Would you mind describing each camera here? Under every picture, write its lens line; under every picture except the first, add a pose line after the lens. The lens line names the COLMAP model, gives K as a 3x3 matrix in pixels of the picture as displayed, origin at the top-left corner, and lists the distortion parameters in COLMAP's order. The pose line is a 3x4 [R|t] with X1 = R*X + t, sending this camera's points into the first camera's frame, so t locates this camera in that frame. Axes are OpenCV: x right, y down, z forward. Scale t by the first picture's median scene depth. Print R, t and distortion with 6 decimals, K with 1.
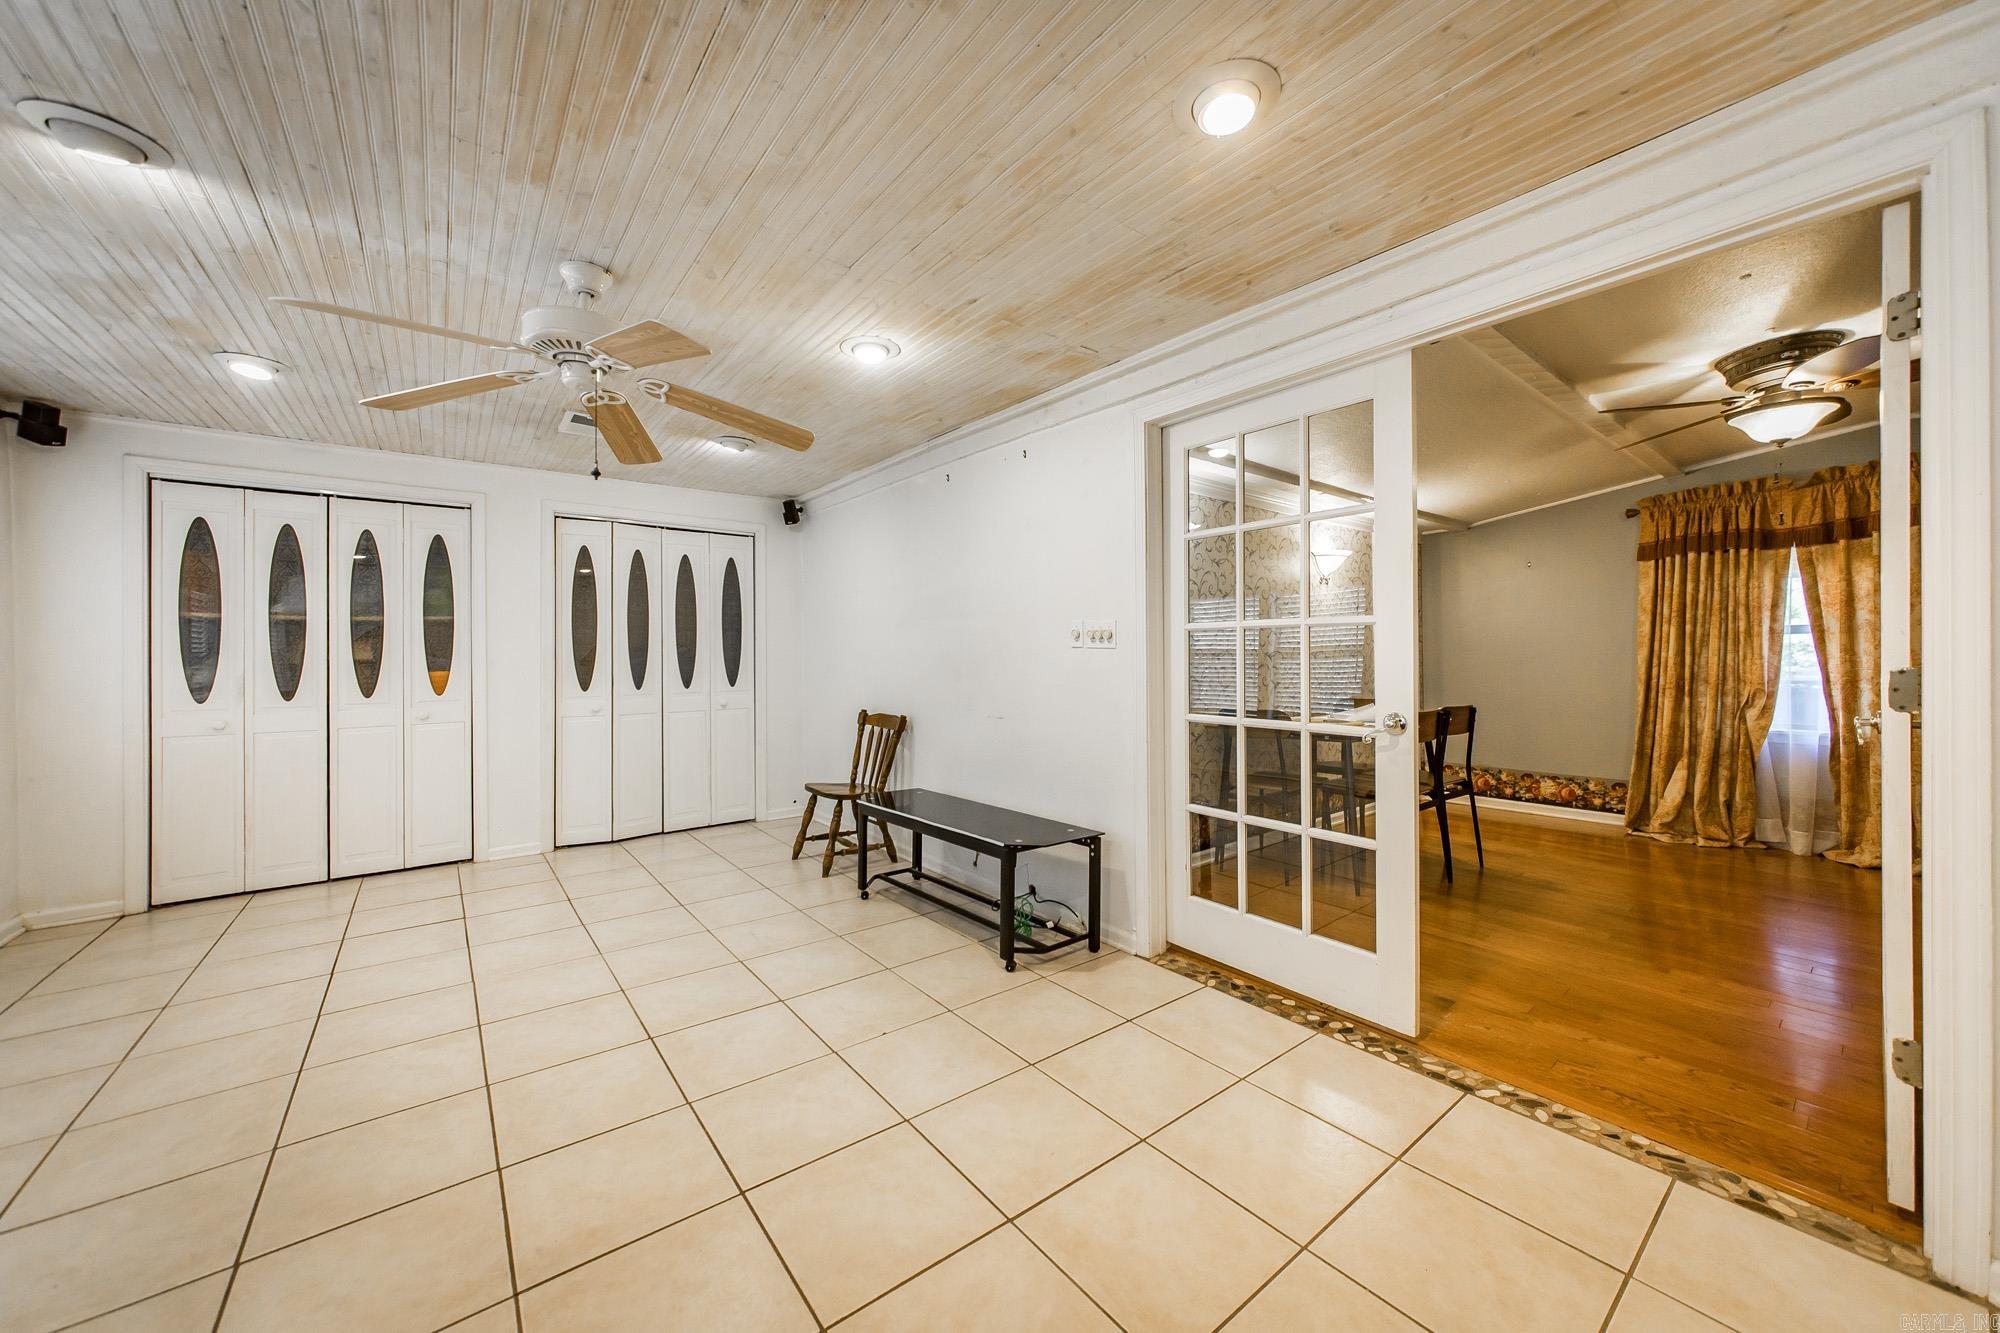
lens RADIAL K [[727.5, 0, 1003.1], [0, 727.5, 657.0], [0, 0, 1]] dist [0.008486, -0.000166]
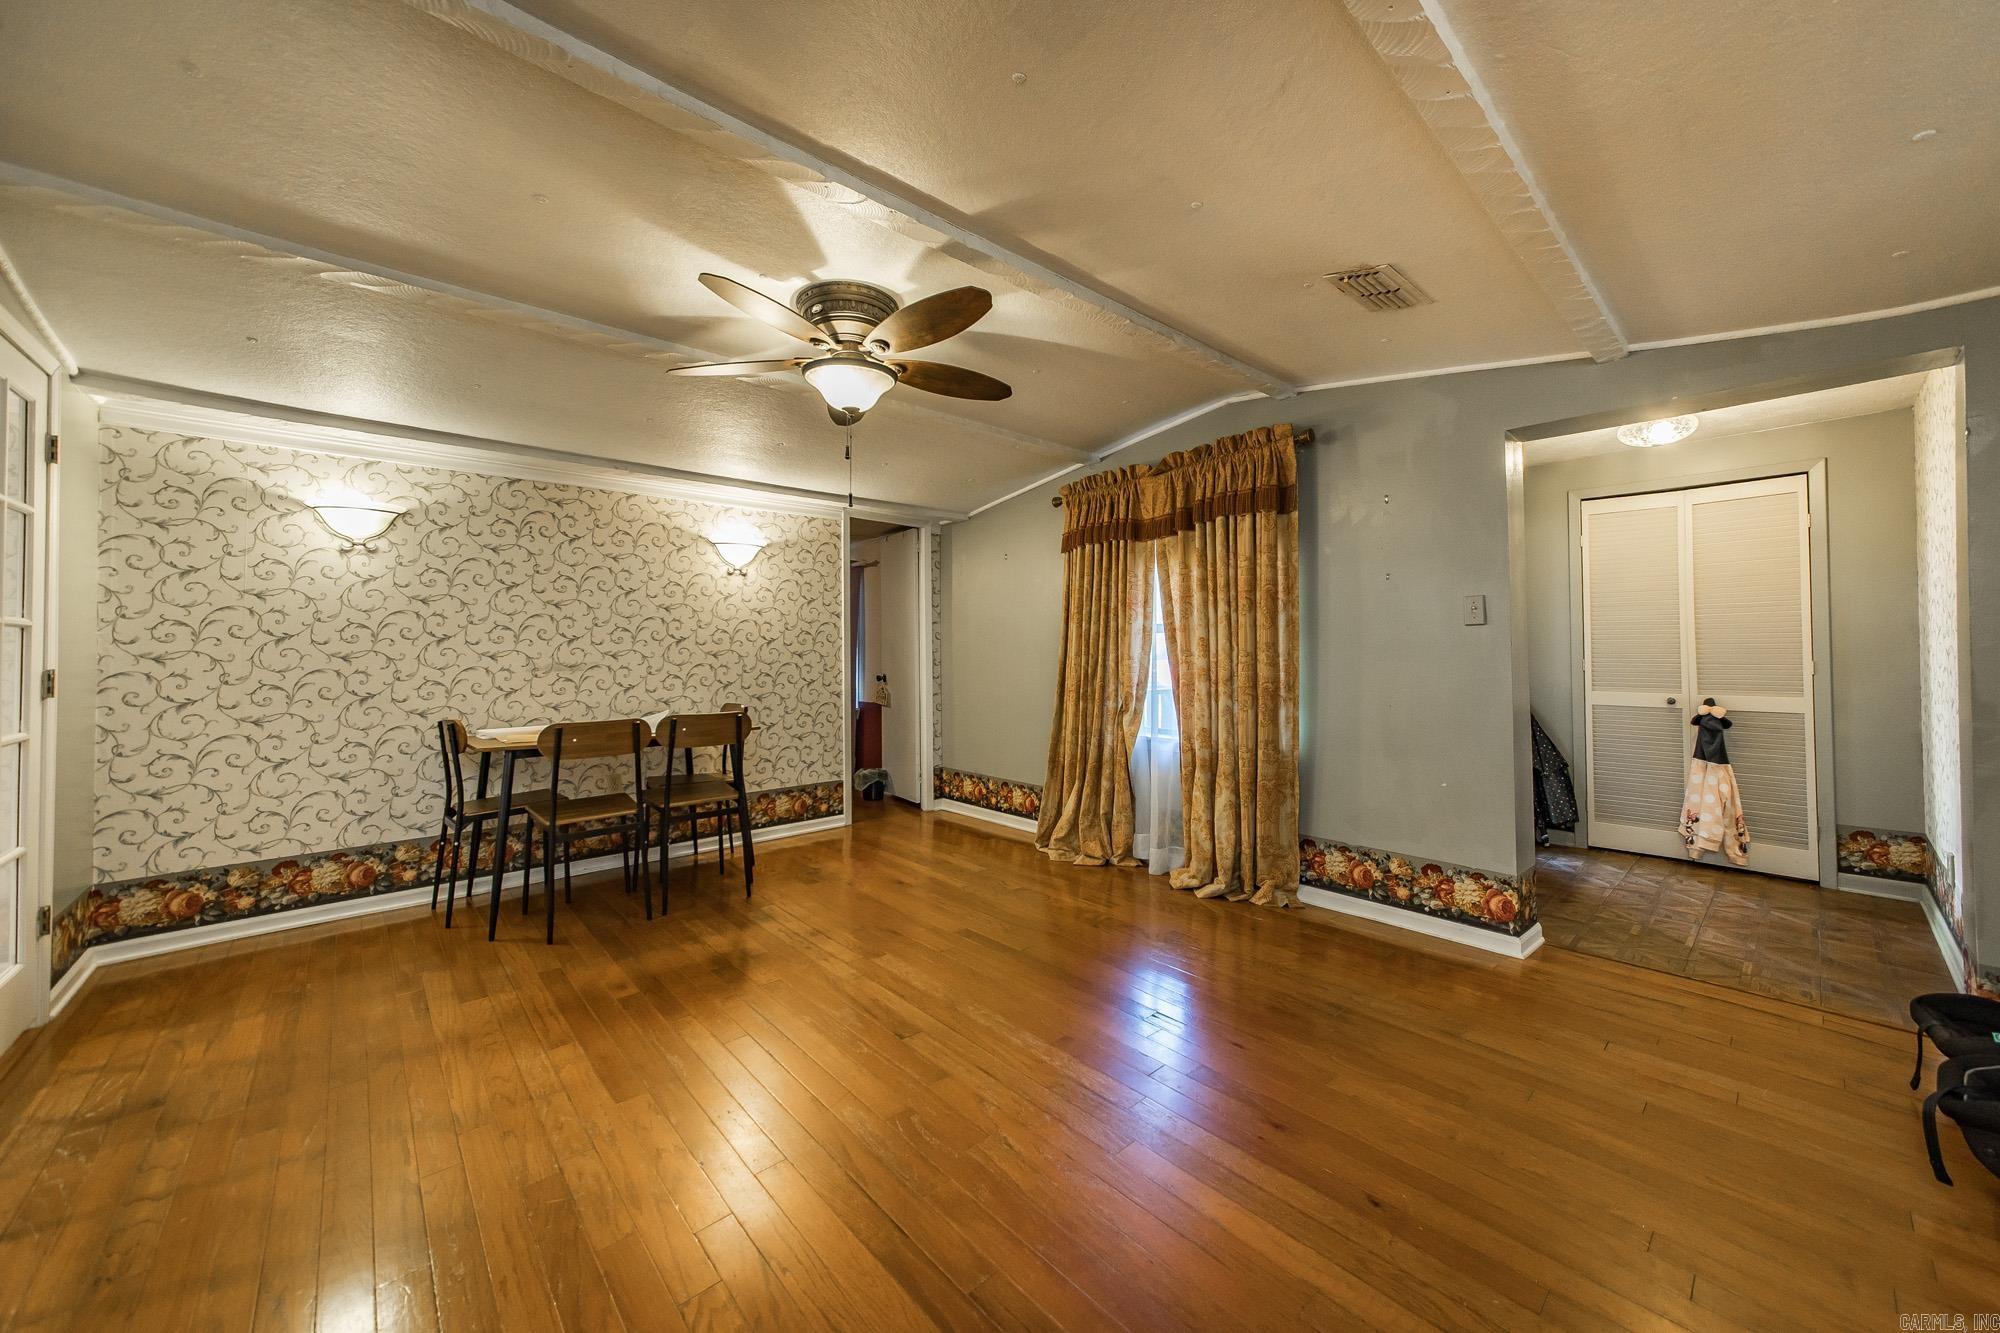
lens RADIAL K [[727.5, 0, 1005.8], [0, 727.5, 638.5], [0, 0, 1]] dist [0.008486, -0.000166]
pose [[0.997170, -0.003143, 0.075109, 0.783850], [0.004217, 0.999891, -0.014143, -0.011207], [-0.075056, 0.014420, 0.997075, 0.094495]]
